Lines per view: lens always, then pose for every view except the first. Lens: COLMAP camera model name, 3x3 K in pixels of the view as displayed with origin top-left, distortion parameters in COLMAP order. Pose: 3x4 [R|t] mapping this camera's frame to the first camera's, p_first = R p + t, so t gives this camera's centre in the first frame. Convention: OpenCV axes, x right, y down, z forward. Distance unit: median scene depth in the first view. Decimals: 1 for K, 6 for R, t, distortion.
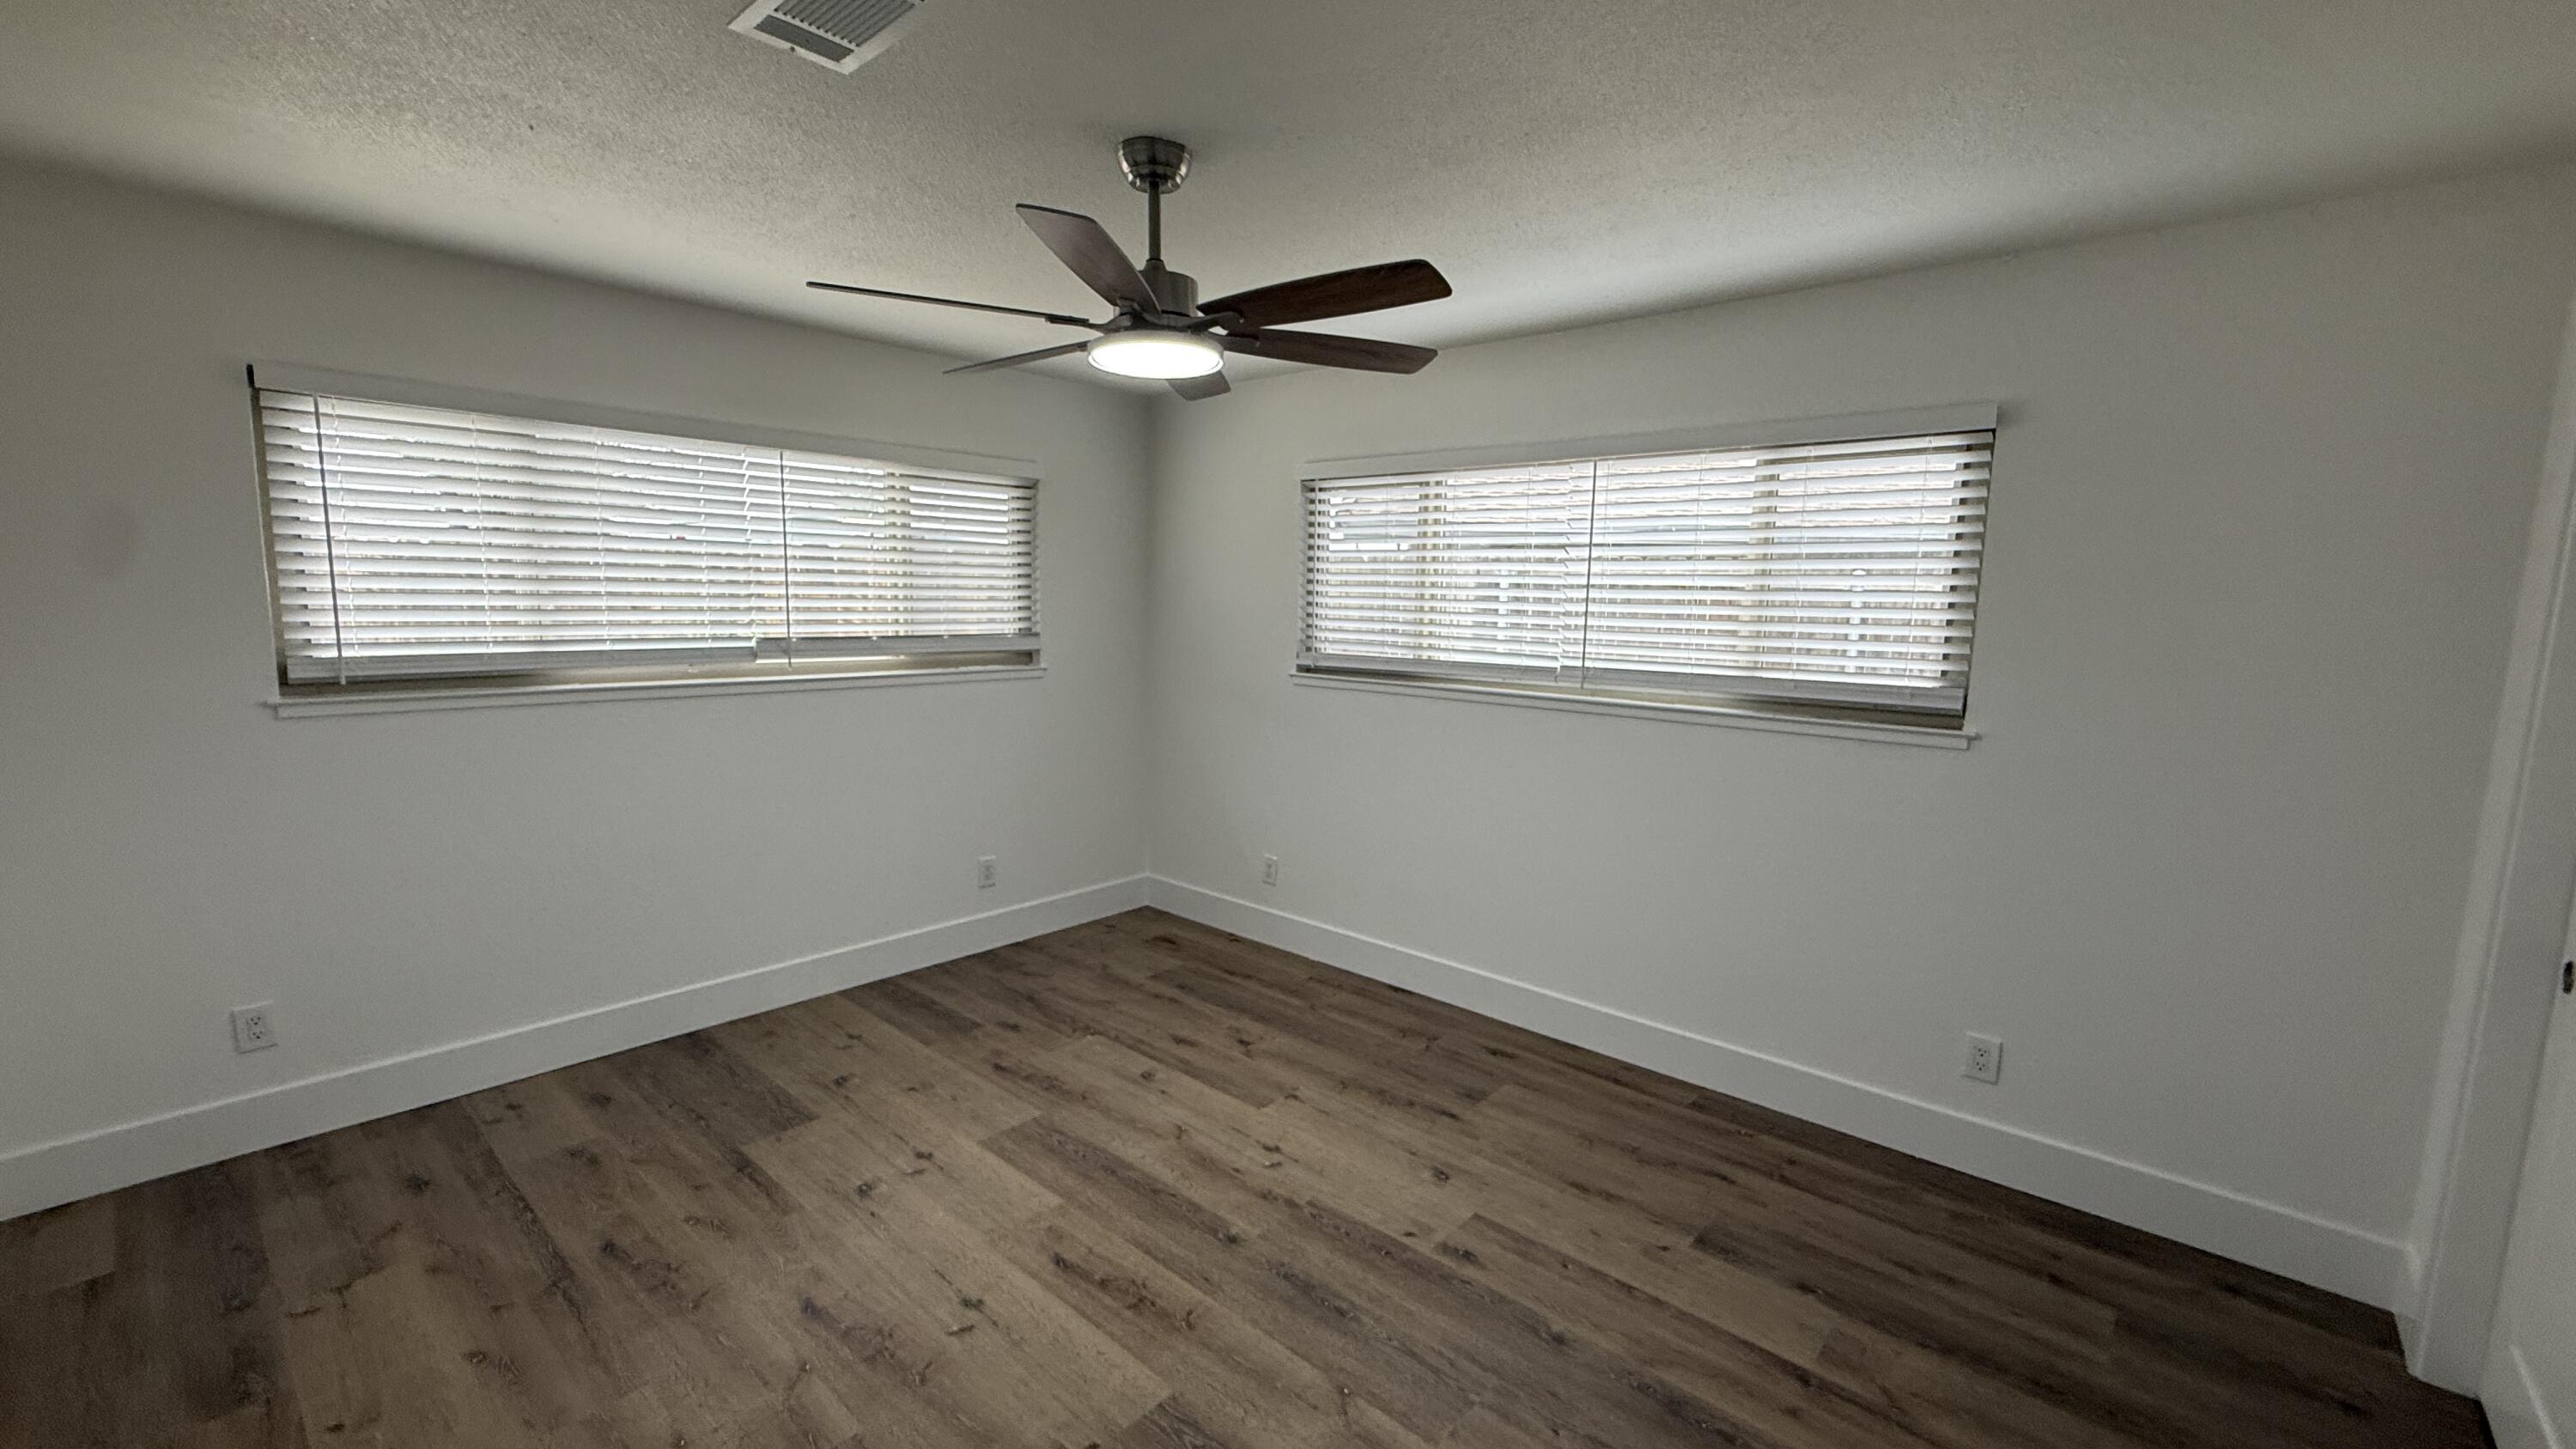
lens RADIAL K [[1027.2, 0, 1284.3], [0, 1027.2, 730.7], [0, 0, 1]] dist [-0.000682, 0.000255]
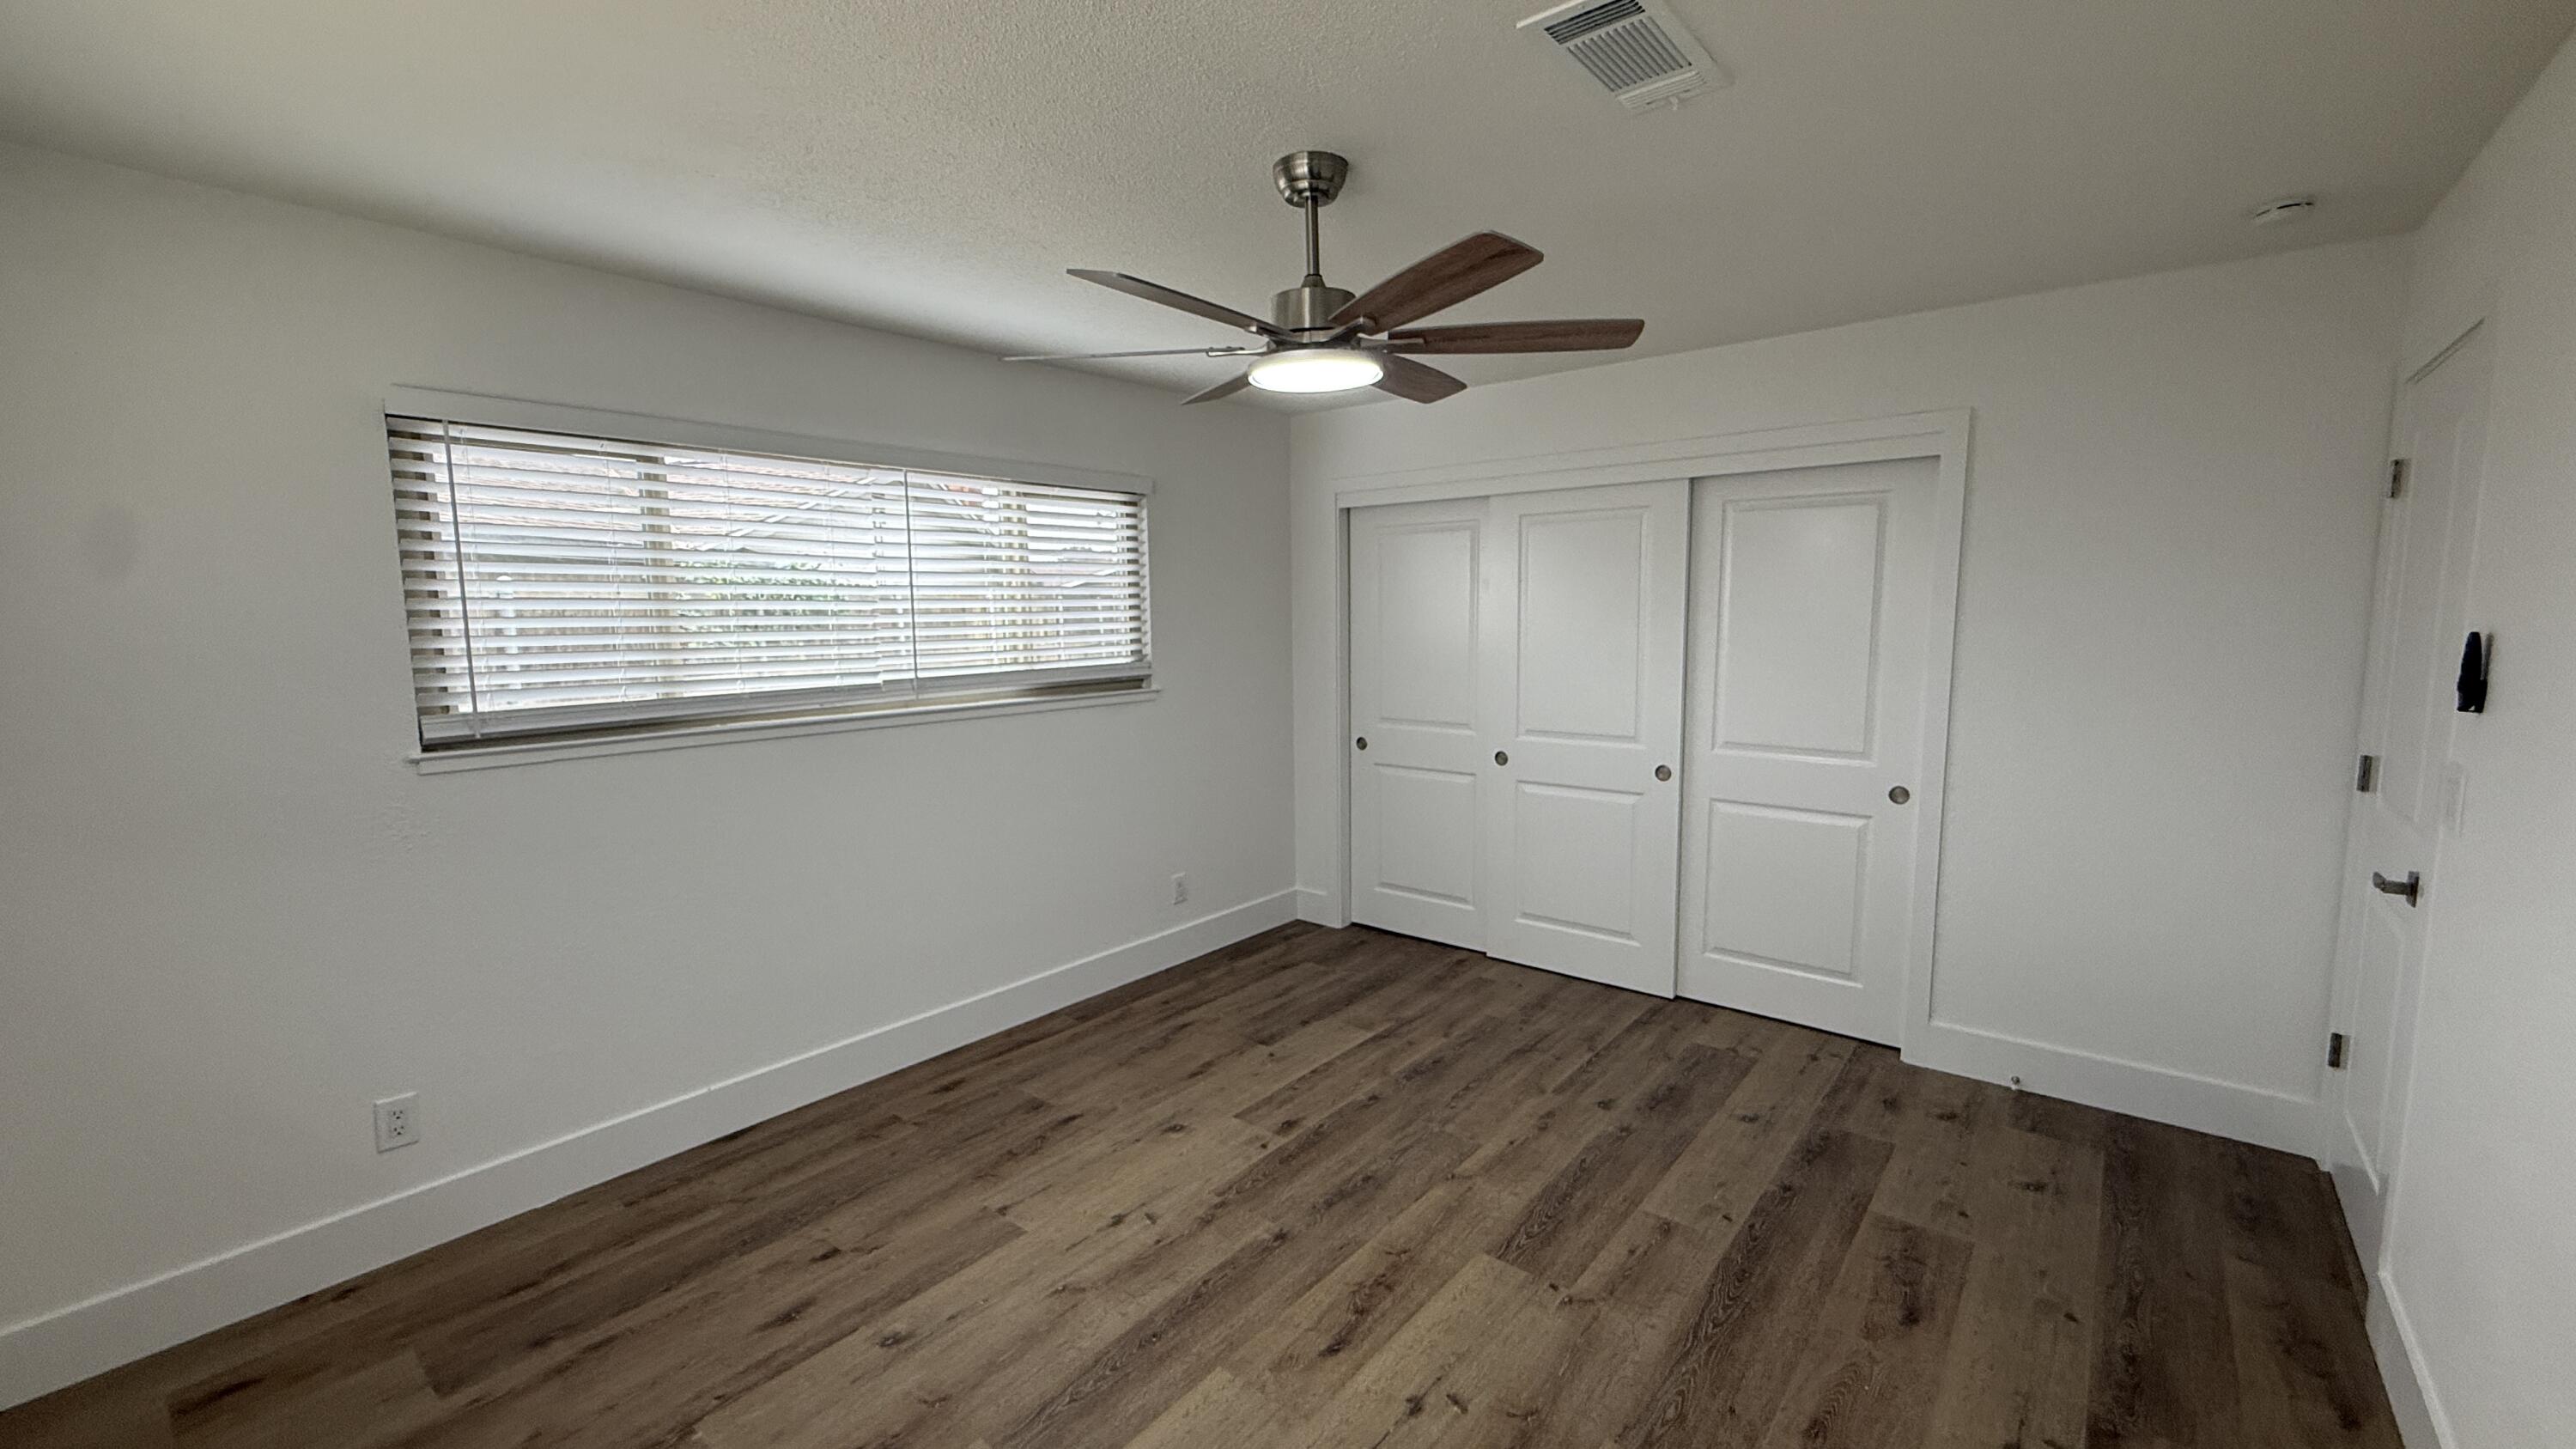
lens RADIAL K [[1027.2, 0, 1284.3], [0, 1027.2, 730.7], [0, 0, 1]] dist [-0.000682, 0.000255]
pose [[-0.036919, -0.140144, 0.989443, -0.821977], [0.141302, 0.979438, 0.143999, -0.121519], [-0.989278, 0.145127, -0.016357, 0.776596]]
